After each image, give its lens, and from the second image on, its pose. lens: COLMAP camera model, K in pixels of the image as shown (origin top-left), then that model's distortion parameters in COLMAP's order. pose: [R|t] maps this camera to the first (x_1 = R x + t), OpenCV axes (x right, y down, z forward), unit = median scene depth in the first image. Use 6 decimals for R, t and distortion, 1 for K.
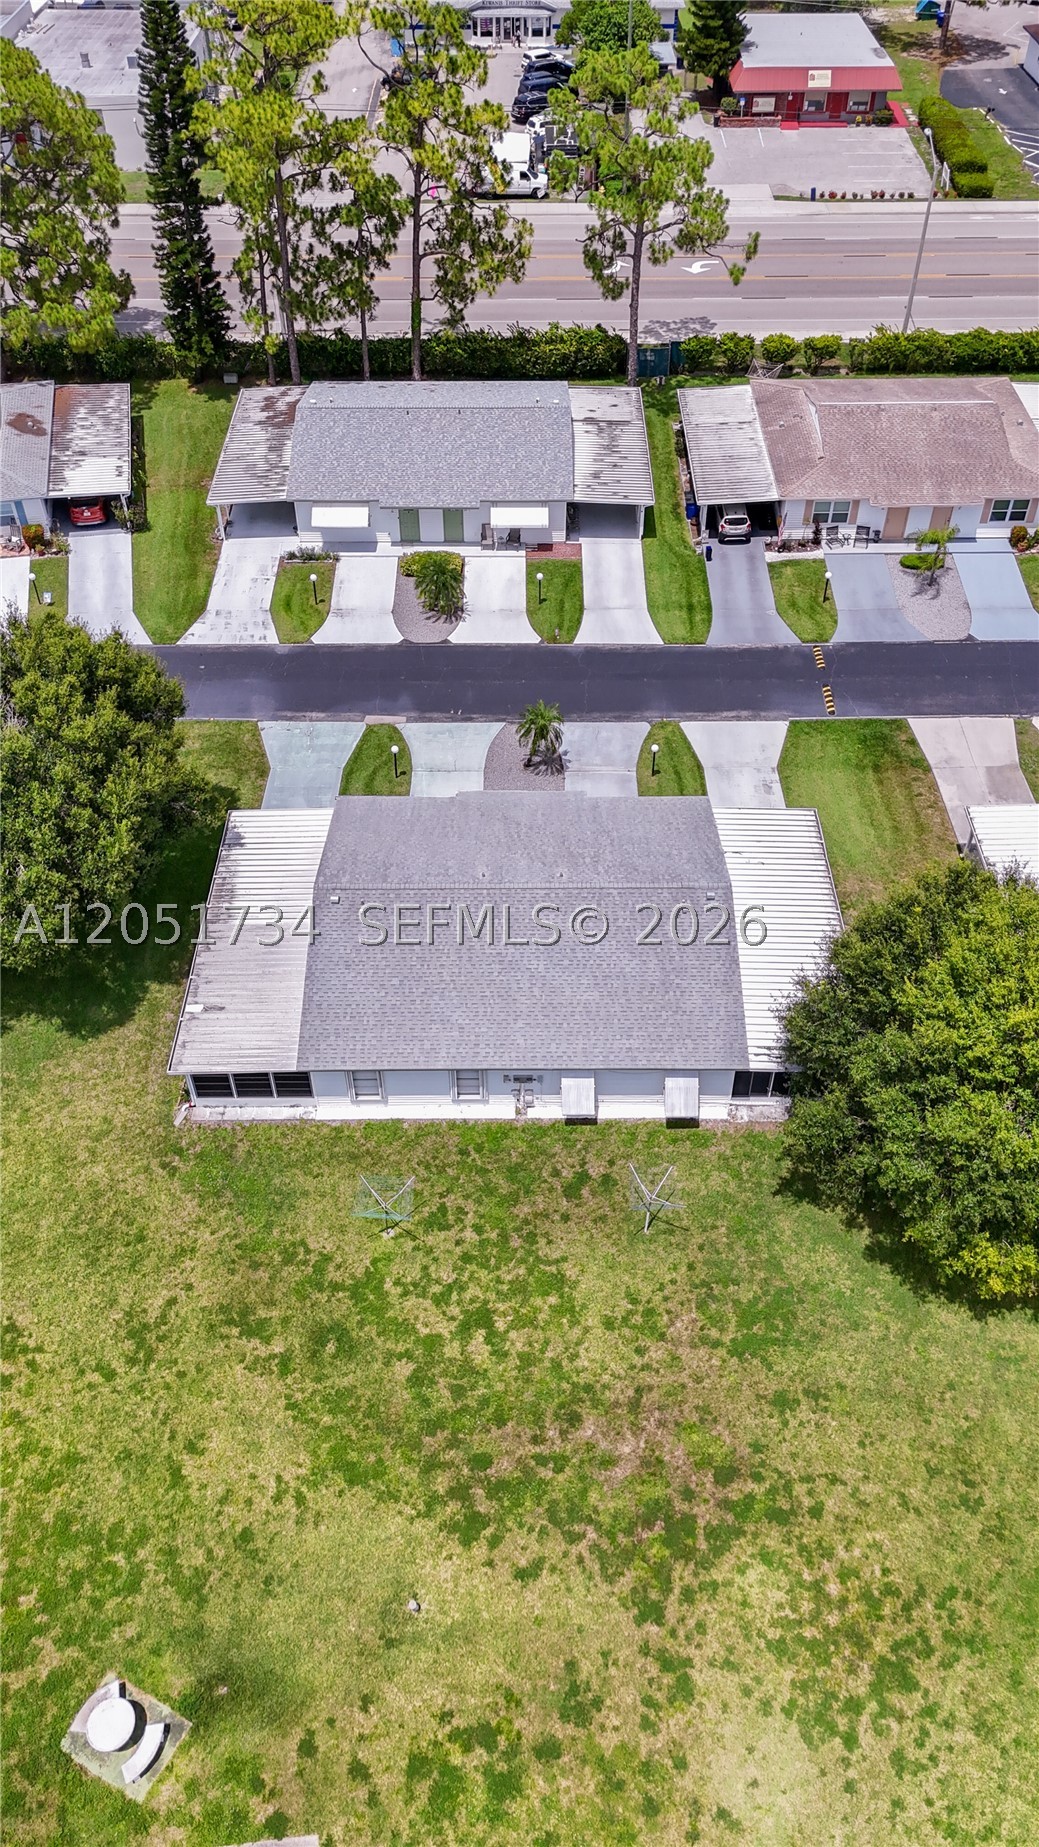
lens RADIAL K [[1366.9, 0, 519.8], [0, 1366.9, 916.7], [0, 0, 1]] dist [0.057528, -0.049435]
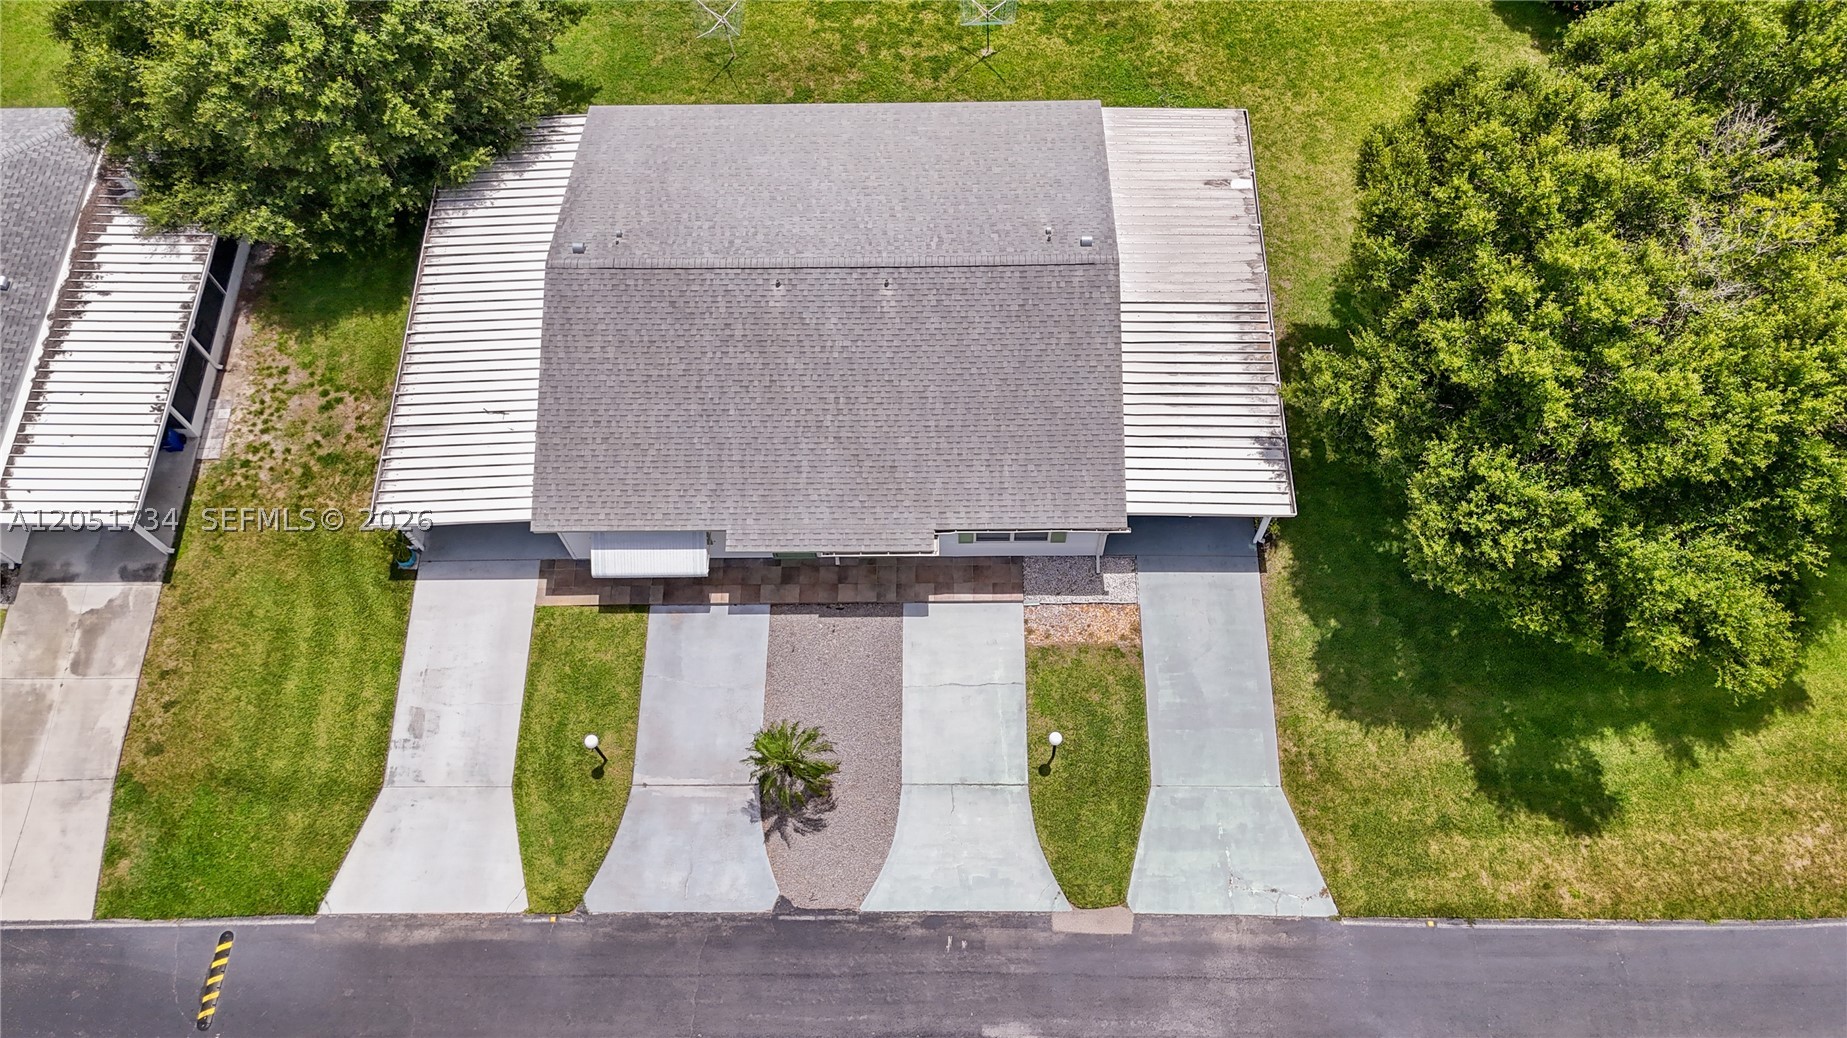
lens RADIAL K [[1366.9, 0, 933.8], [0, 1366.9, 524.3], [0, 0, 1]] dist [0.057528, -0.049435]
pose [[-0.999811, 0.010217, 0.016539, -0.064171], [0.012258, -0.328972, 0.944260, -0.783694], [0.015088, 0.944284, 0.328784, 0.918812]]
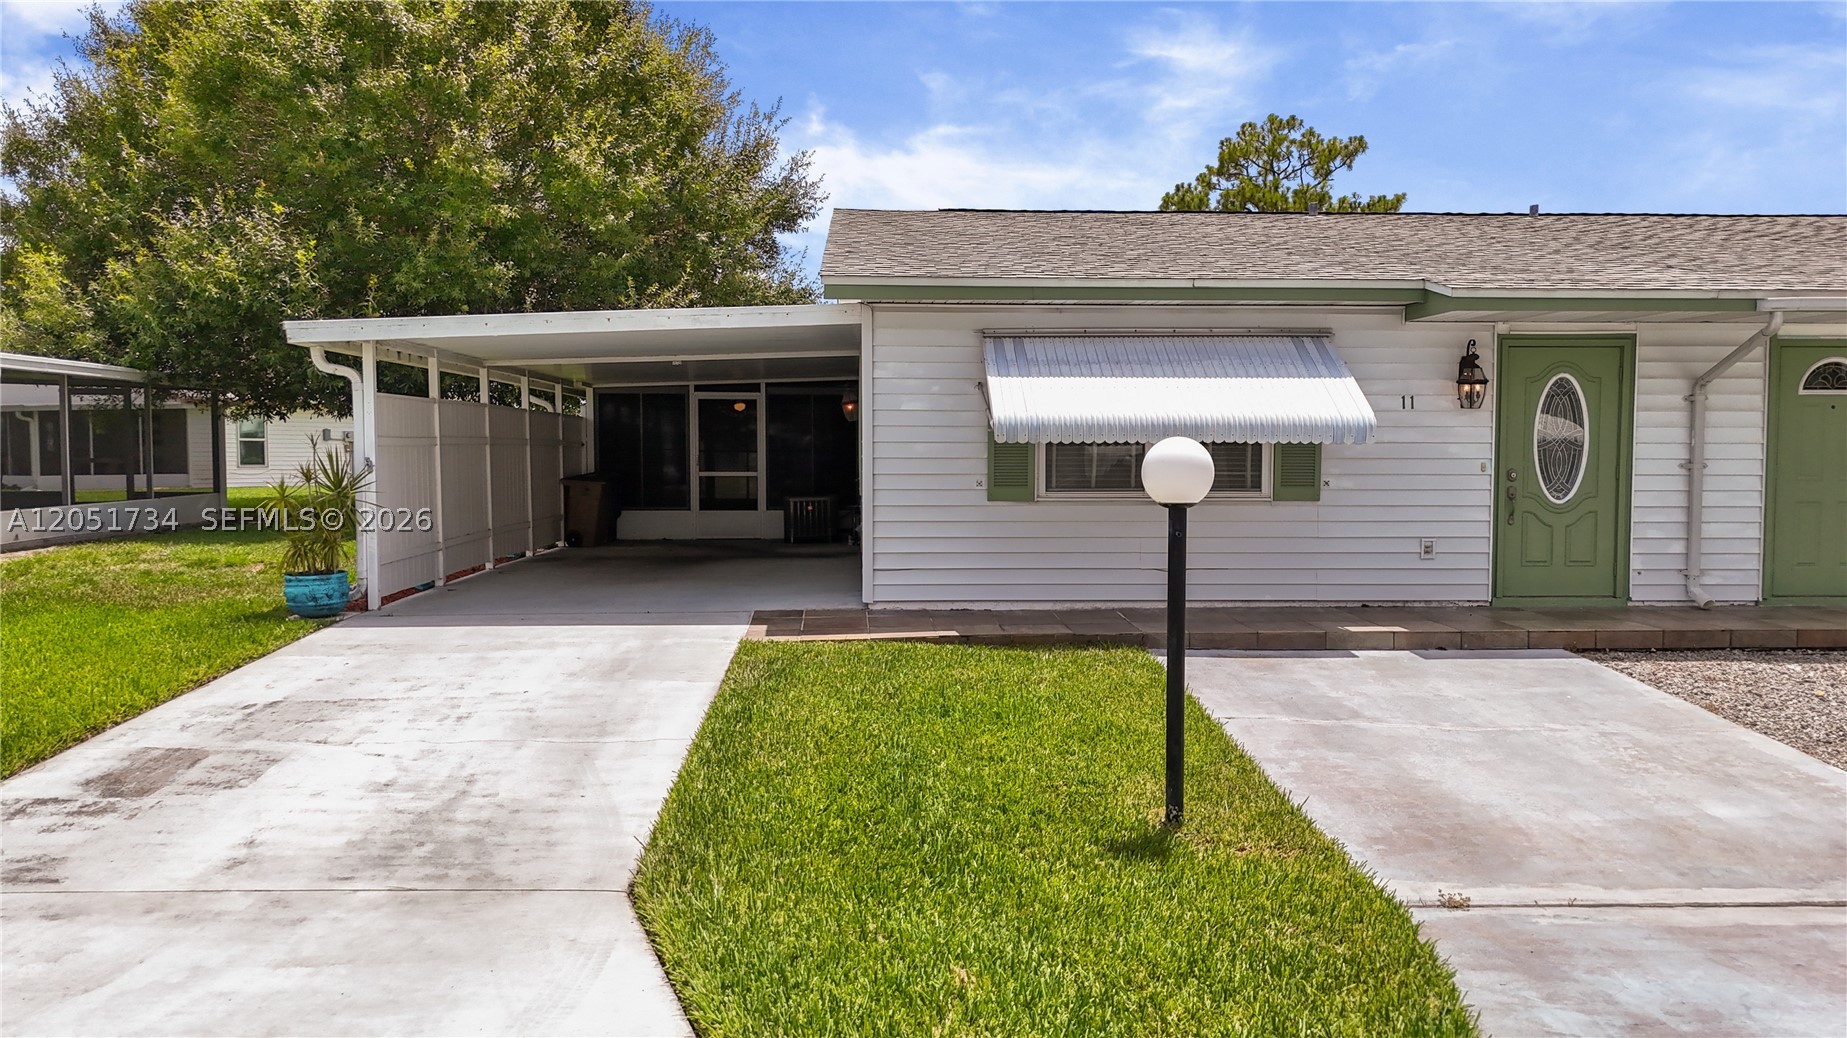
lens RADIAL K [[1366.9, 0, 931.1], [0, 1366.9, 523.9], [0, 0, 1]] dist [0.057528, -0.049435]
pose [[-0.998466, 0.004243, -0.055206, 0.155035], [-0.038699, 0.659603, 0.750618, -0.247104], [0.039599, 0.751603, -0.658427, 1.341081]]
